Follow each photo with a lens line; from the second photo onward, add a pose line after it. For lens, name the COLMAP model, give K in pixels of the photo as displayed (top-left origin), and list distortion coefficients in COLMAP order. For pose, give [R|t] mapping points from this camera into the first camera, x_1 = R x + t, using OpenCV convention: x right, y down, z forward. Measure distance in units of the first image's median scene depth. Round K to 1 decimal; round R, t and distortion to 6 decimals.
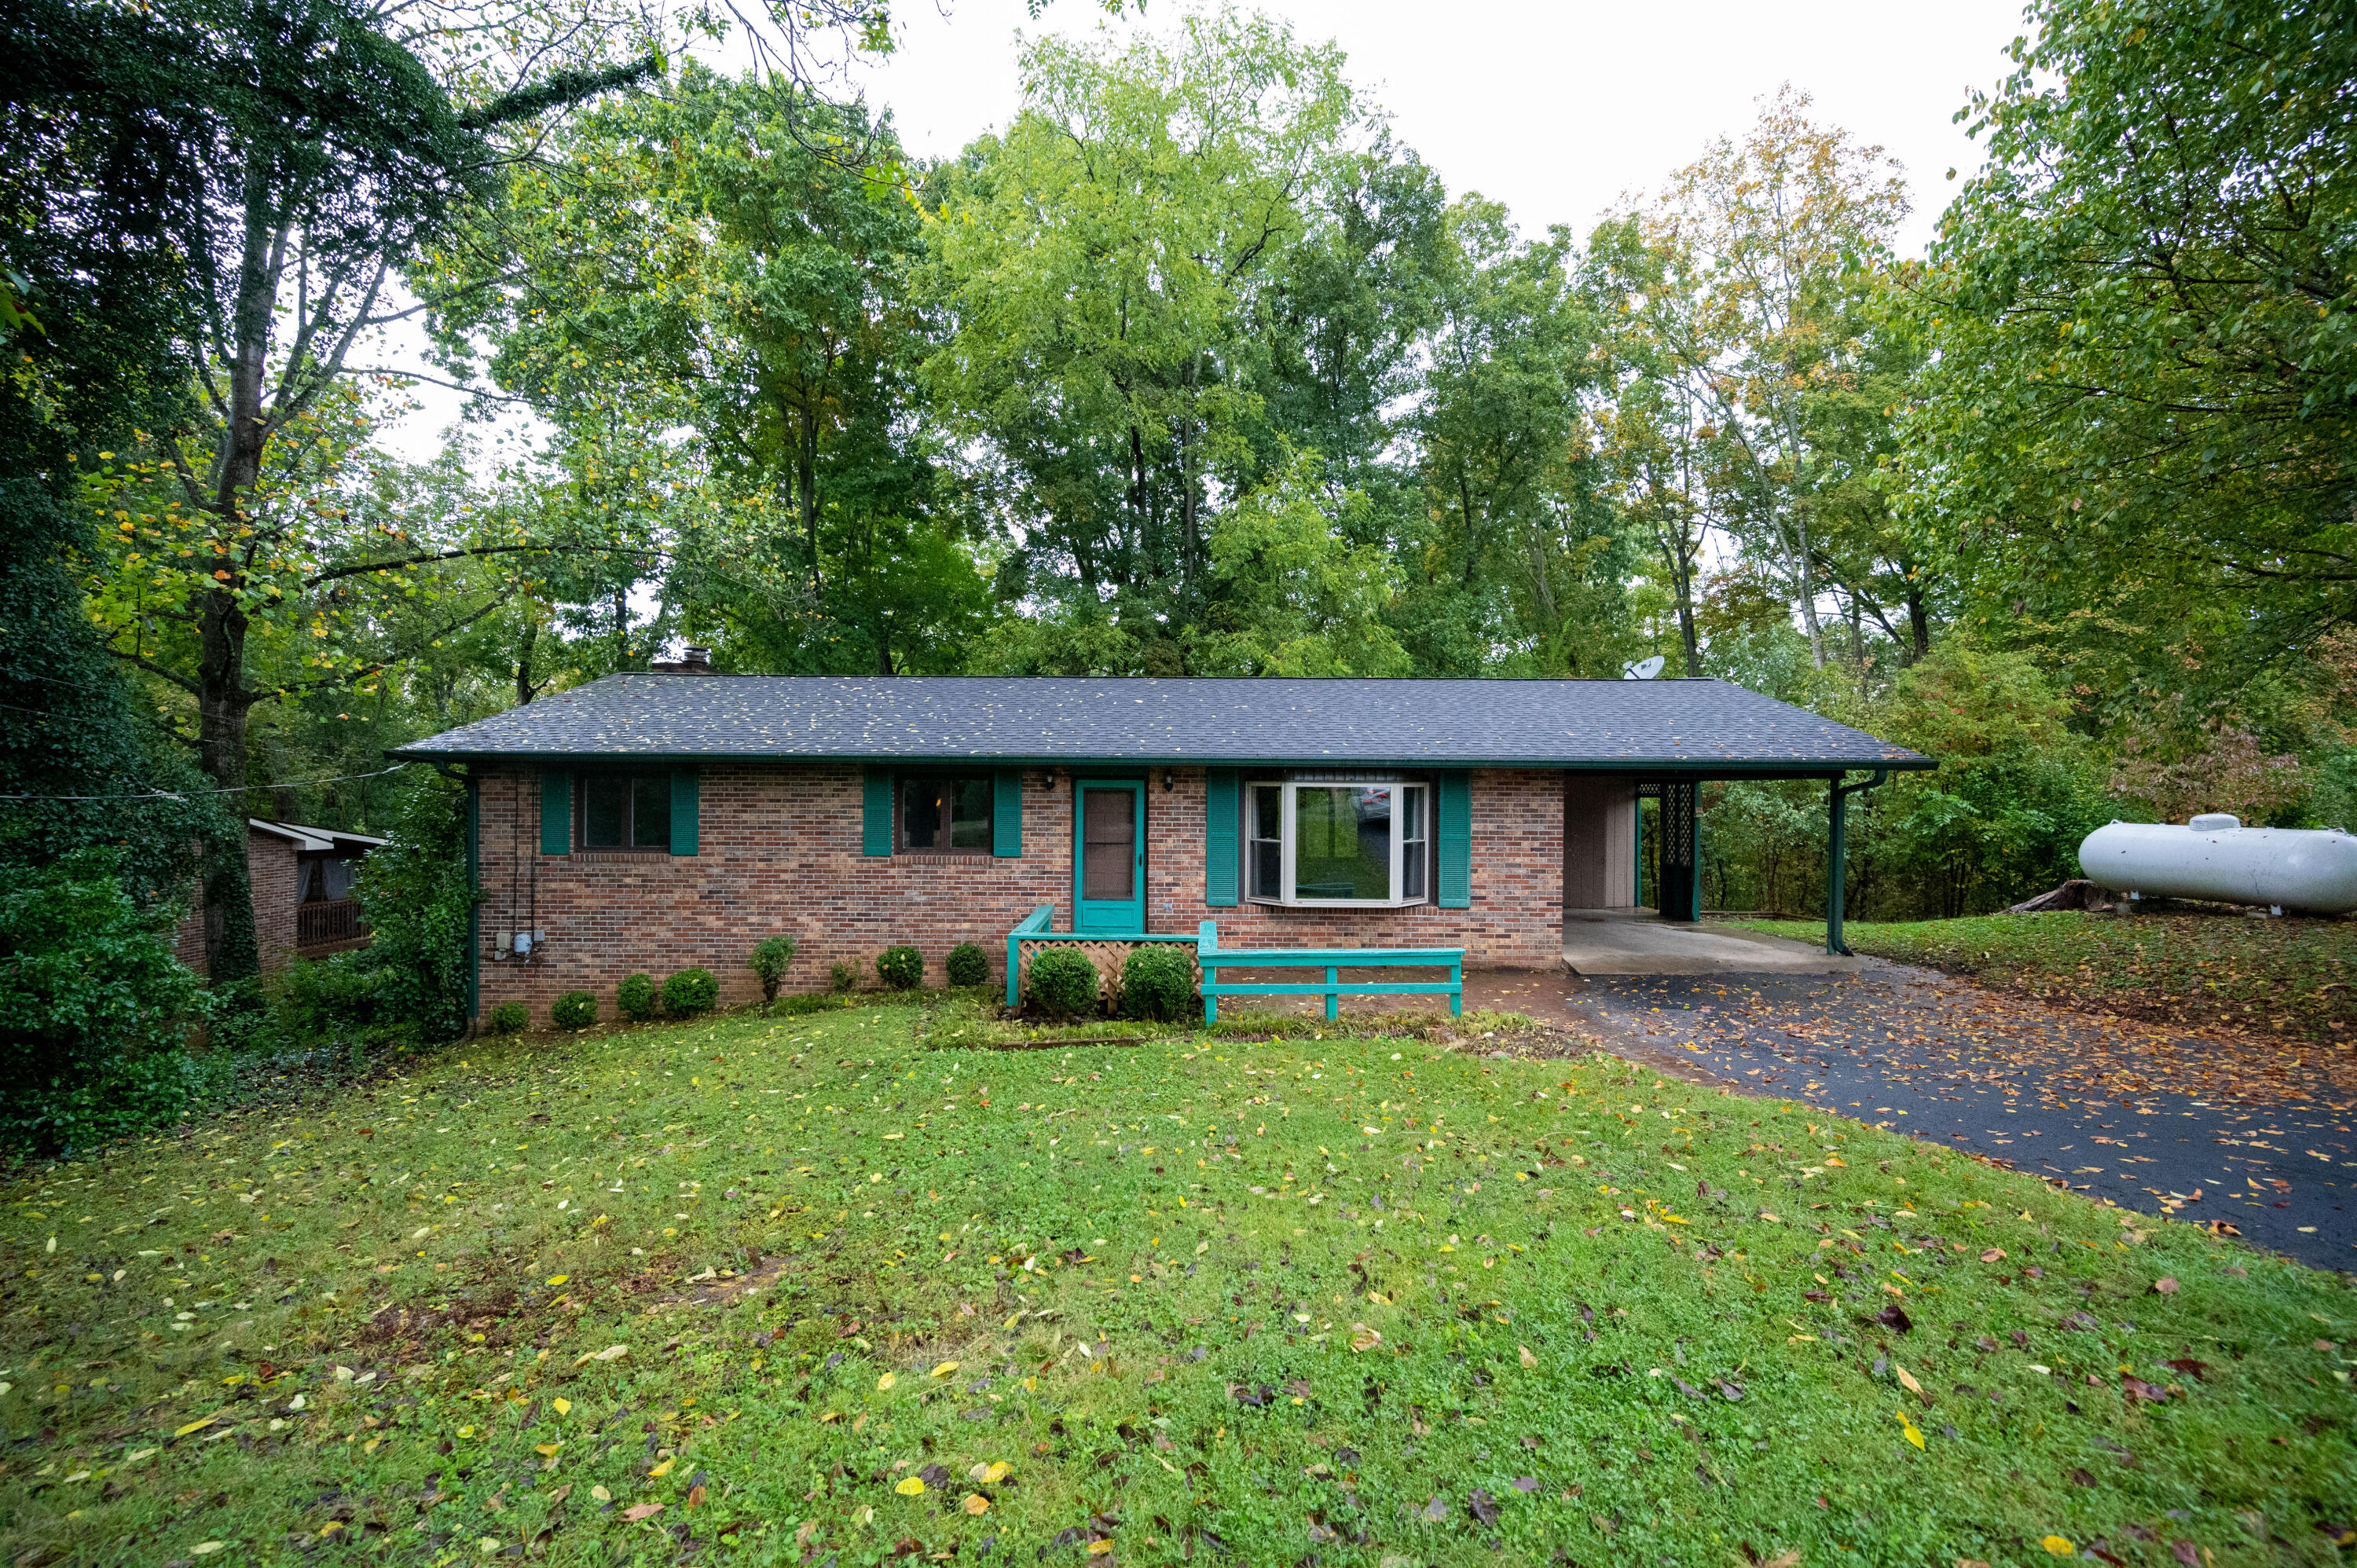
lens RADIAL K [[917.0, 0, 1178.8], [0, 917.0, 793.9], [0, 0, 1]] dist [0.000107, -0.000667]
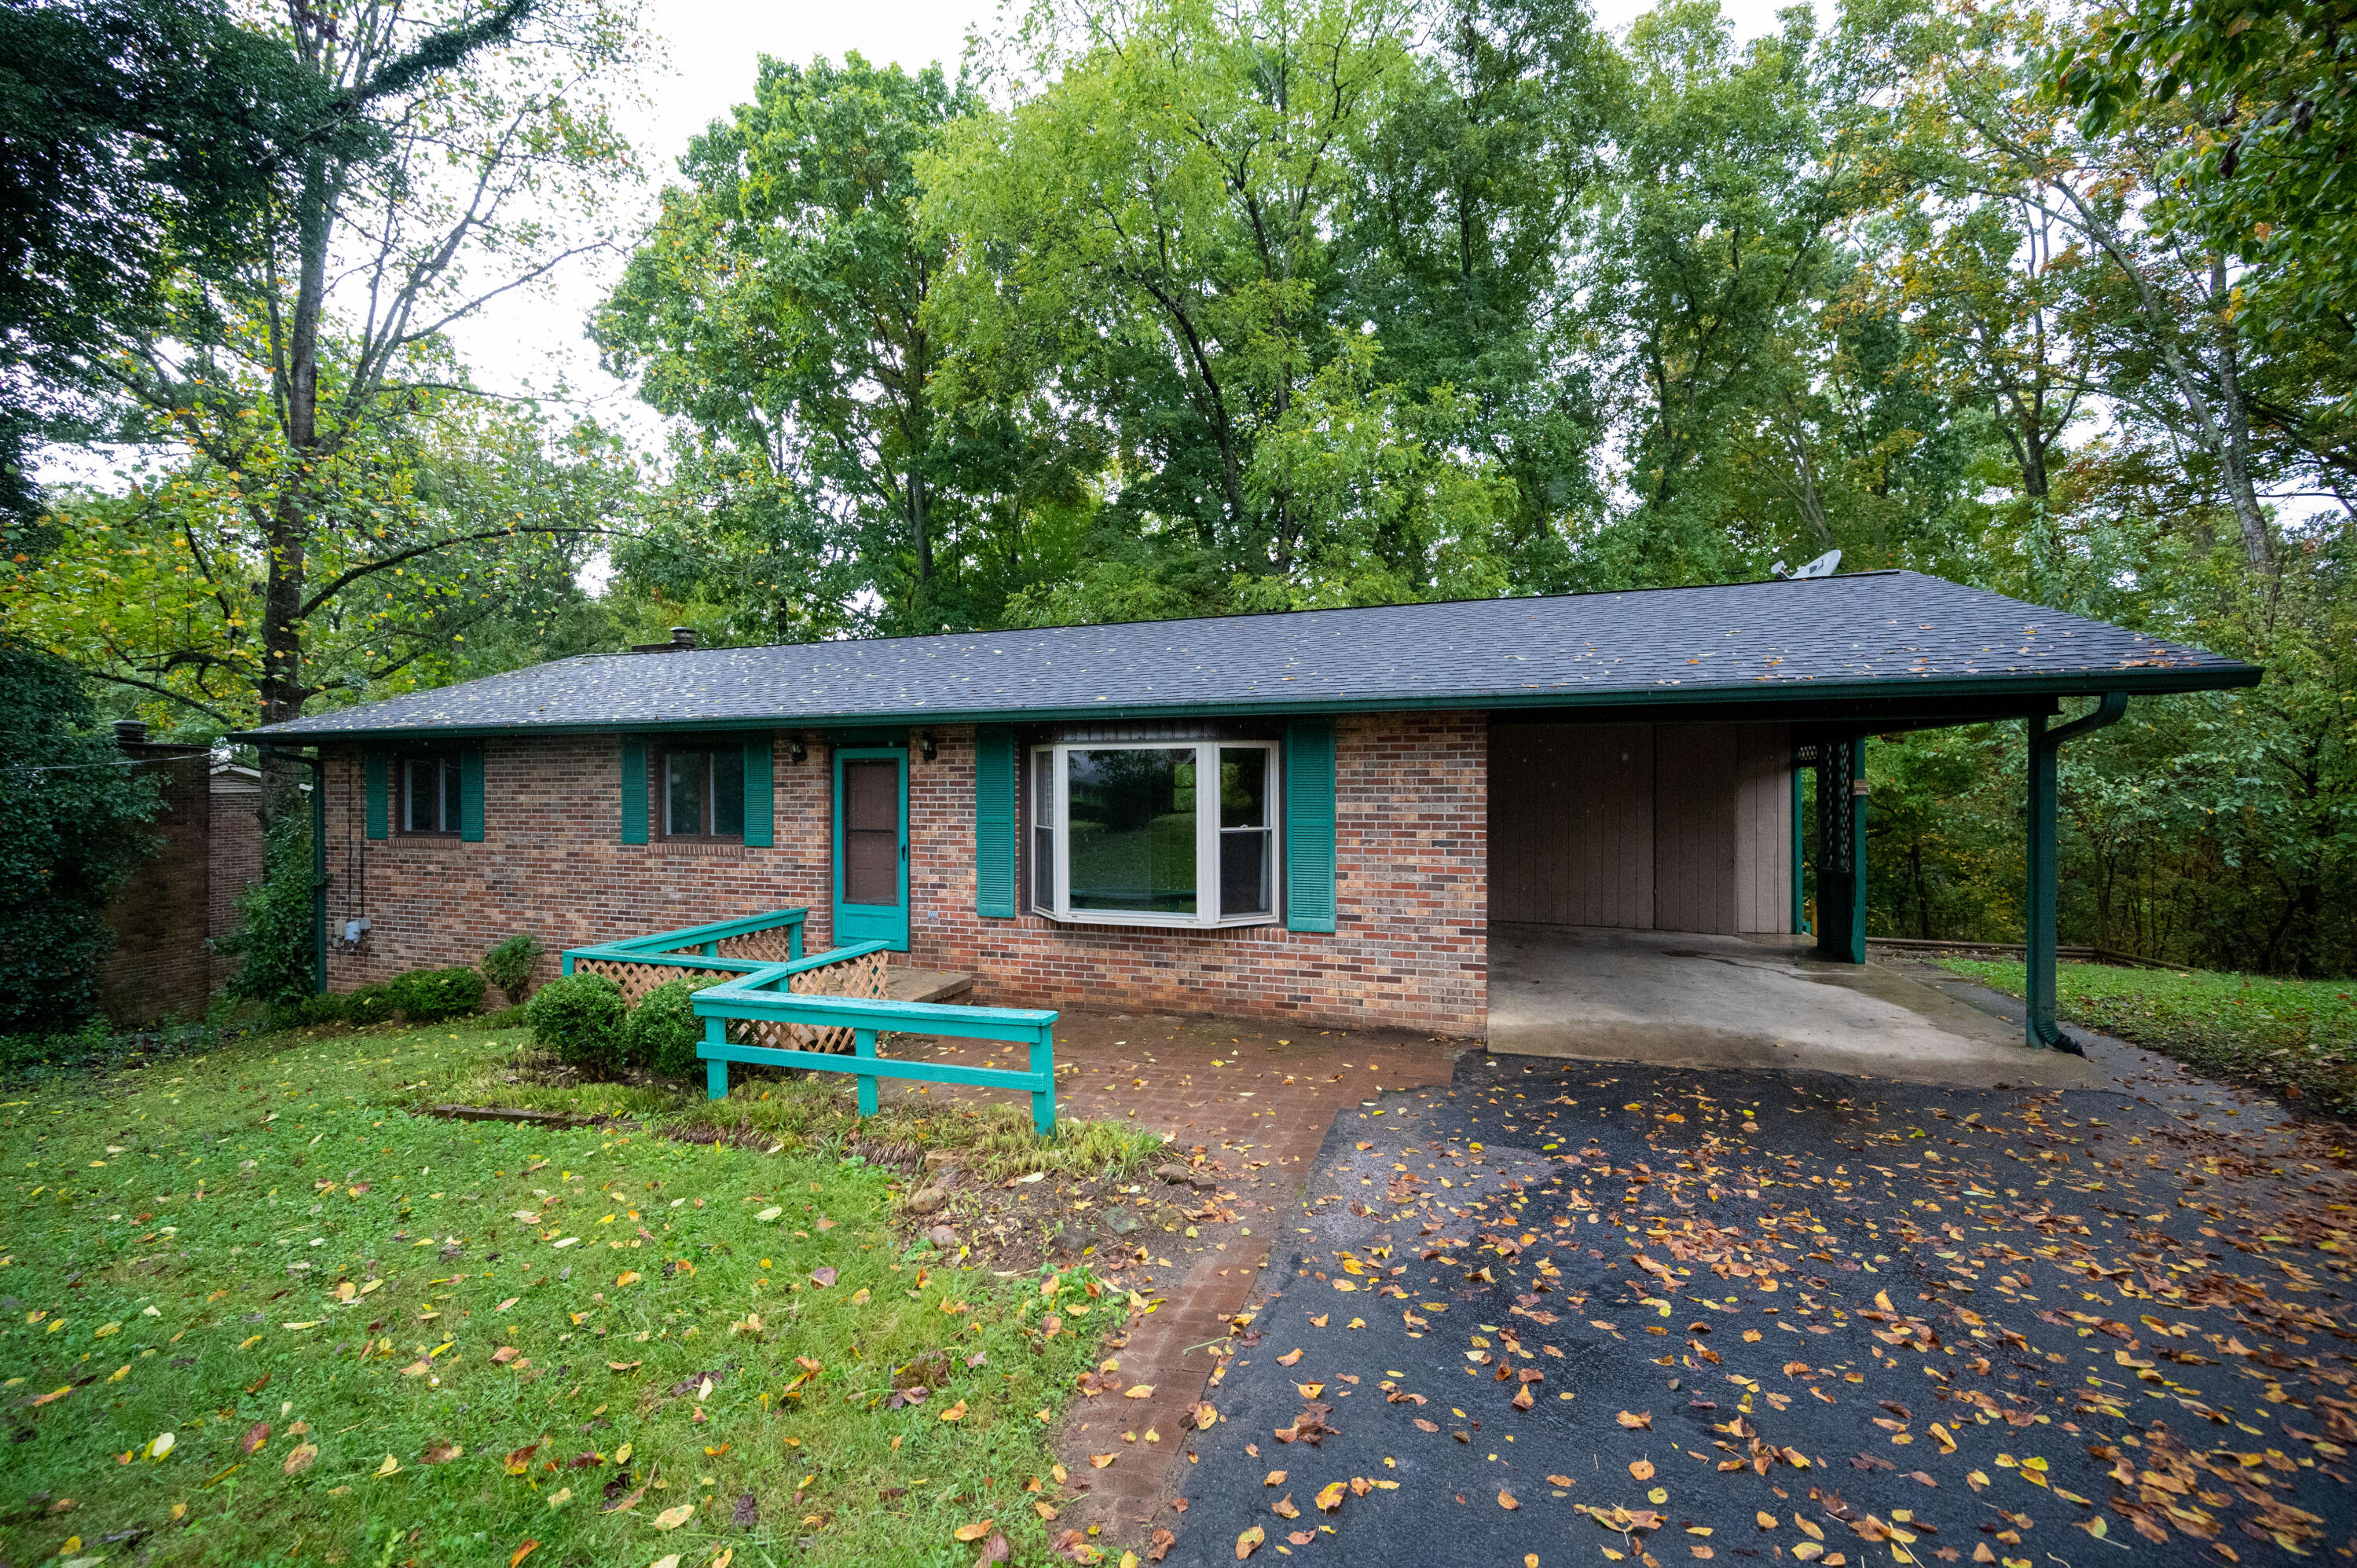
lens RADIAL K [[917.0, 0, 1177.4], [0, 917.0, 787.8], [0, 0, 1]] dist [0.000107, -0.000667]
pose [[0.951757, -0.009314, -0.306713, 0.420007], [0.009694, 0.999953, -0.000283, 0.021606], [0.306701, -0.002704, 0.951802, 0.358955]]
